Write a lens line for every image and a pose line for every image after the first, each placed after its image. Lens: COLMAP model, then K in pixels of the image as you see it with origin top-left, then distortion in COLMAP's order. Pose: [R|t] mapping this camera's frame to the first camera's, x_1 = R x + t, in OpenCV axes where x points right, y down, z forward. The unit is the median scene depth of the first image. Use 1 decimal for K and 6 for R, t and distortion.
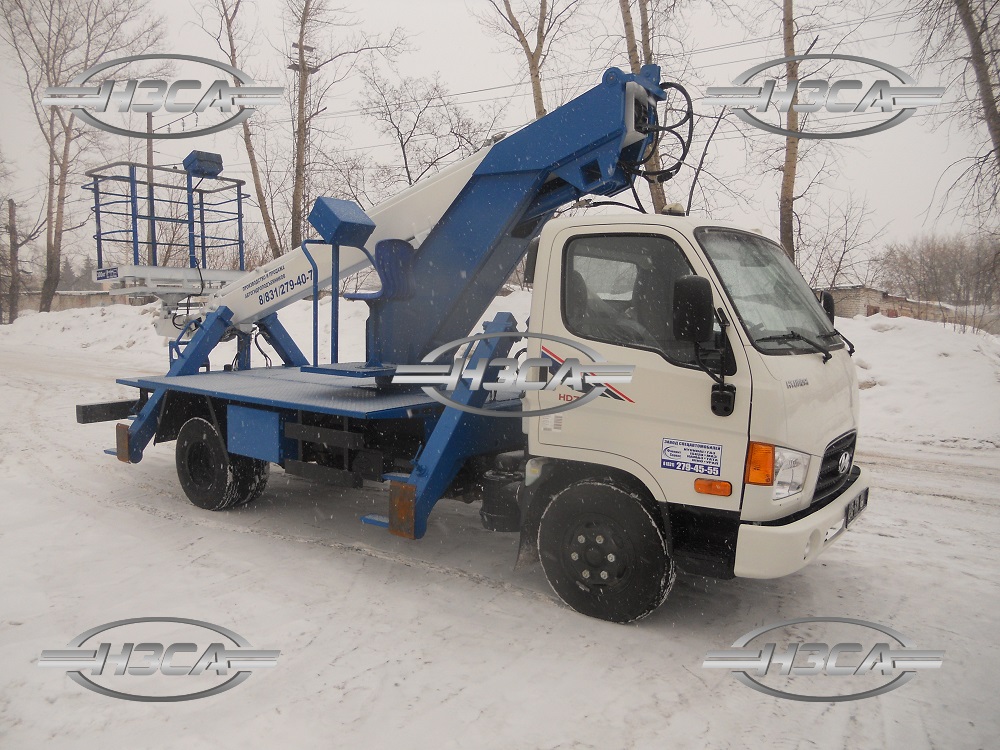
lens RADIAL K [[781.5, 0, 500.4], [0, 781.5, 374.0], [0, 0, 1]] dist [-0.033723, 0.017343]
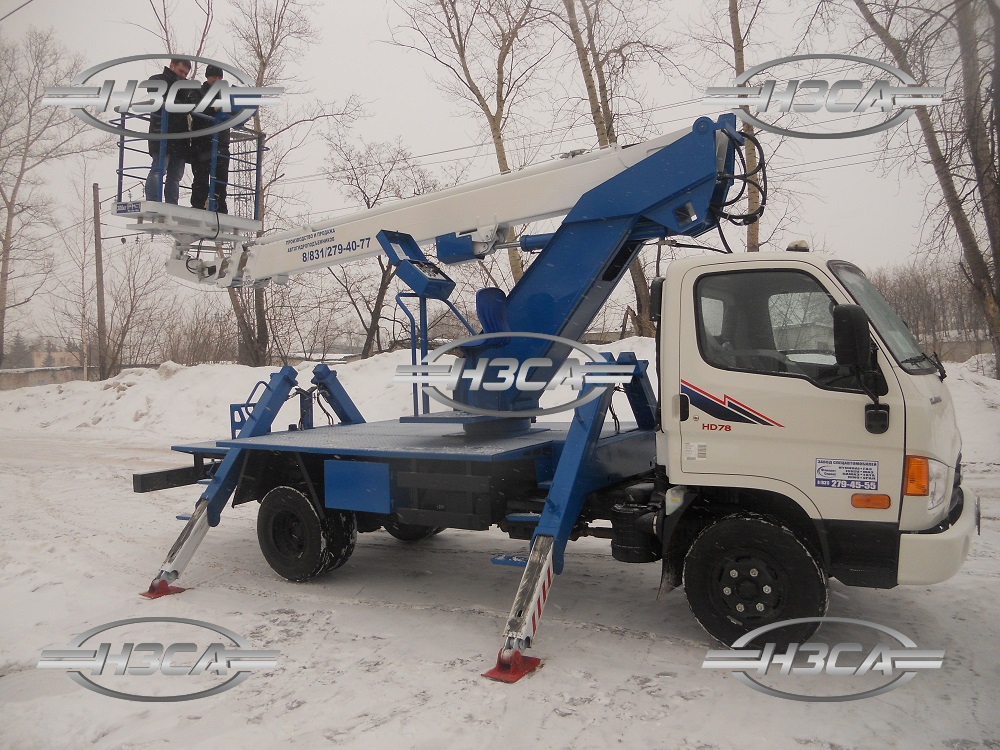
lens RADIAL K [[781.5, 0, 500.2], [0, 781.5, 379.7], [0, 0, 1]] dist [-0.033723, 0.017343]
pose [[0.995534, -0.051486, 0.079134, -0.181667], [0.056684, 0.996280, -0.064904, 0.012183], [-0.075498, 0.069100, 0.994749, -0.014602]]
